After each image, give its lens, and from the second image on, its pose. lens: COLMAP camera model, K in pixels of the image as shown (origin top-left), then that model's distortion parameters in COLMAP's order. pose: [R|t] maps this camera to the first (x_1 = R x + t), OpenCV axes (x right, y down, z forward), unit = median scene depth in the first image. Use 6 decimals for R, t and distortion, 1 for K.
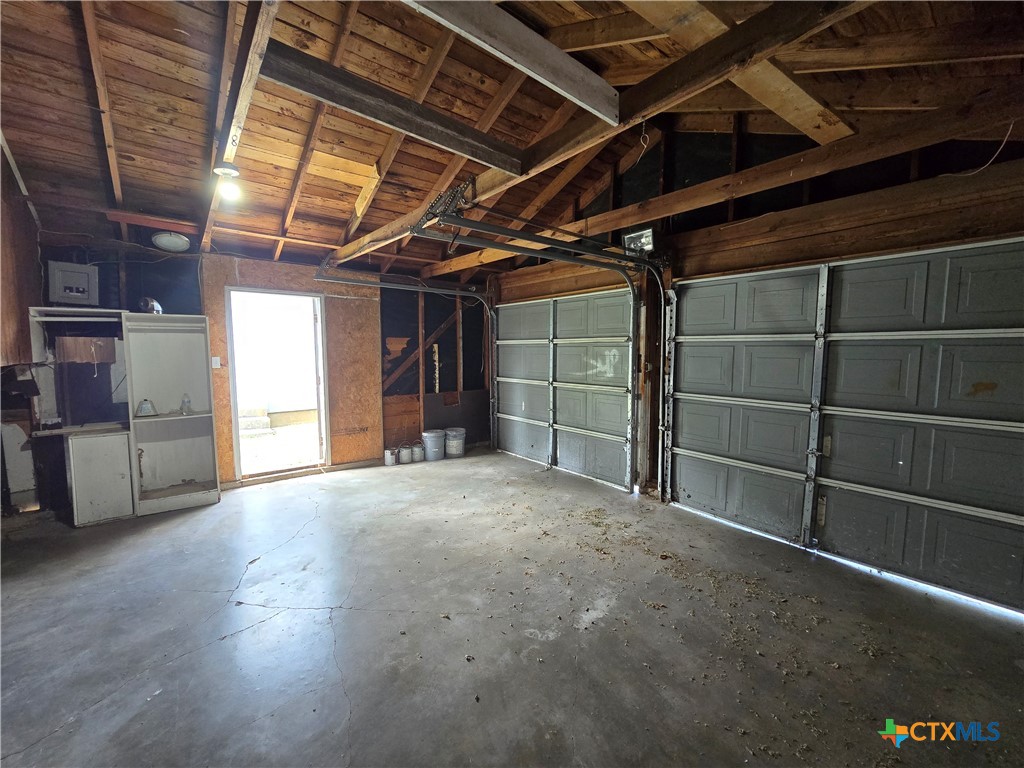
lens RADIAL K [[422.5, 0, 514.1], [0, 422.5, 380.8], [0, 0, 1]] dist [0.000371, 0.000132]
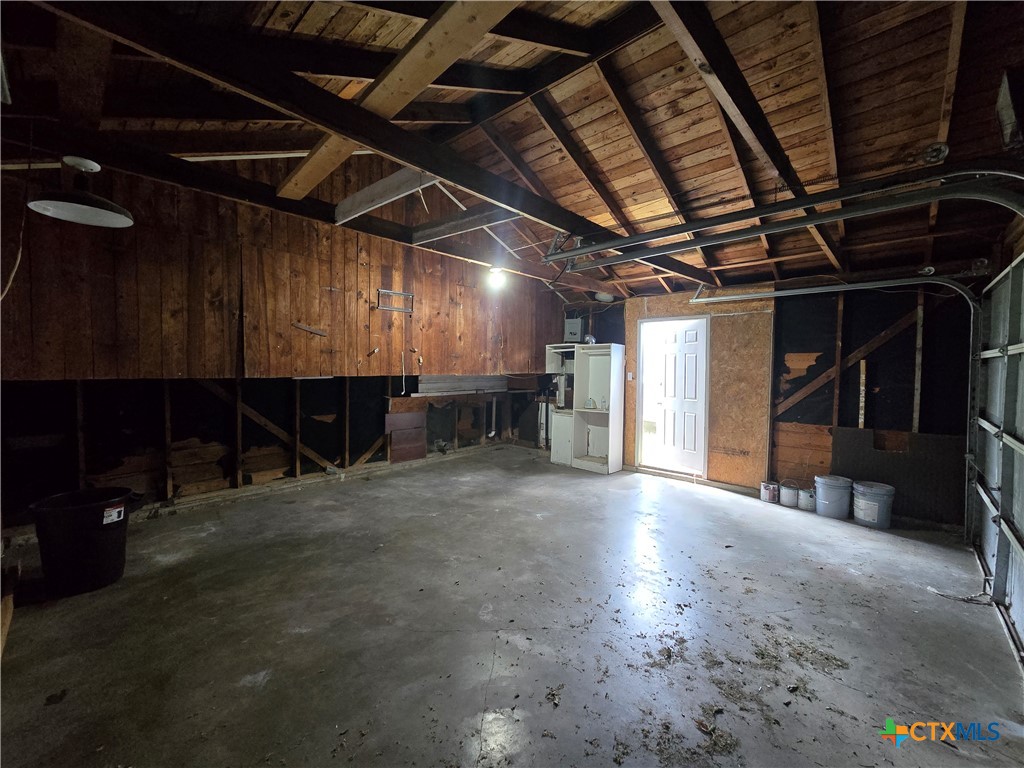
lens RADIAL K [[422.5, 0, 514.1], [0, 422.5, 380.8], [0, 0, 1]] dist [0.000371, 0.000132]
pose [[0.136309, 0.031282, -0.990172, 0.617155], [-0.078479, 0.996701, 0.020684, -0.028612], [0.987553, 0.074888, 0.138314, 0.450156]]
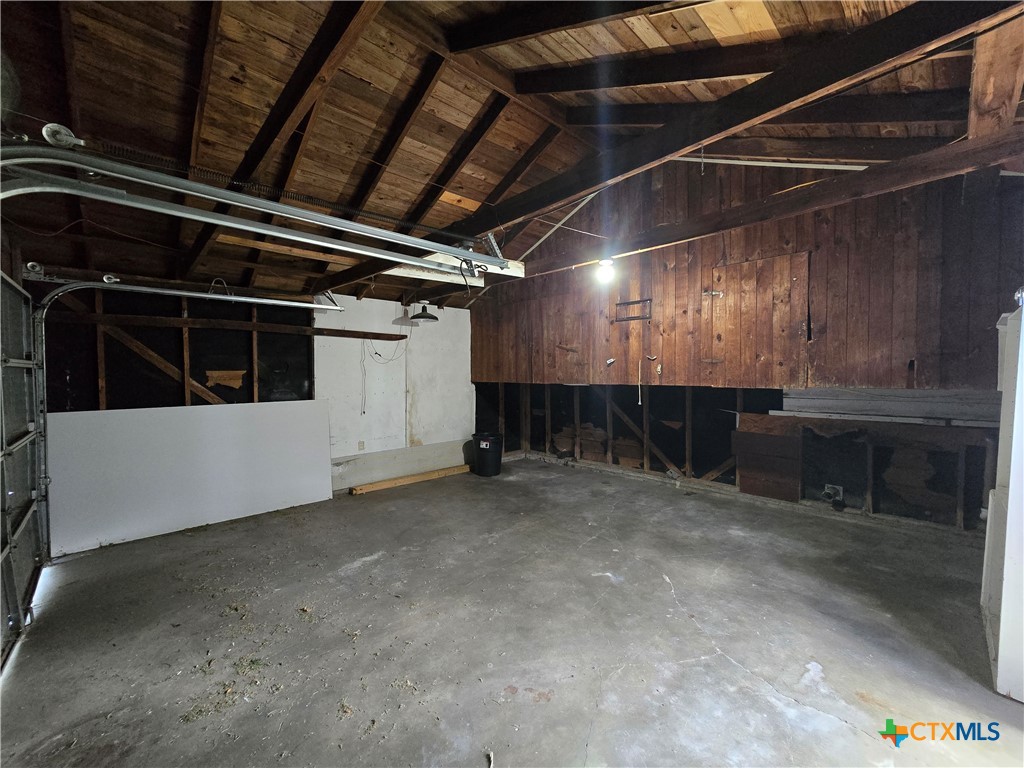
lens RADIAL K [[414.9, 0, 512.0], [0, 414.9, 384.0], [0, 0, 1]] dist [0.000867, -0.000089]
pose [[-0.997323, 0.004627, -0.072974, -0.112399], [-0.002613, 0.995104, 0.098803, -0.102021], [0.073074, 0.098729, -0.992428, 1.330593]]
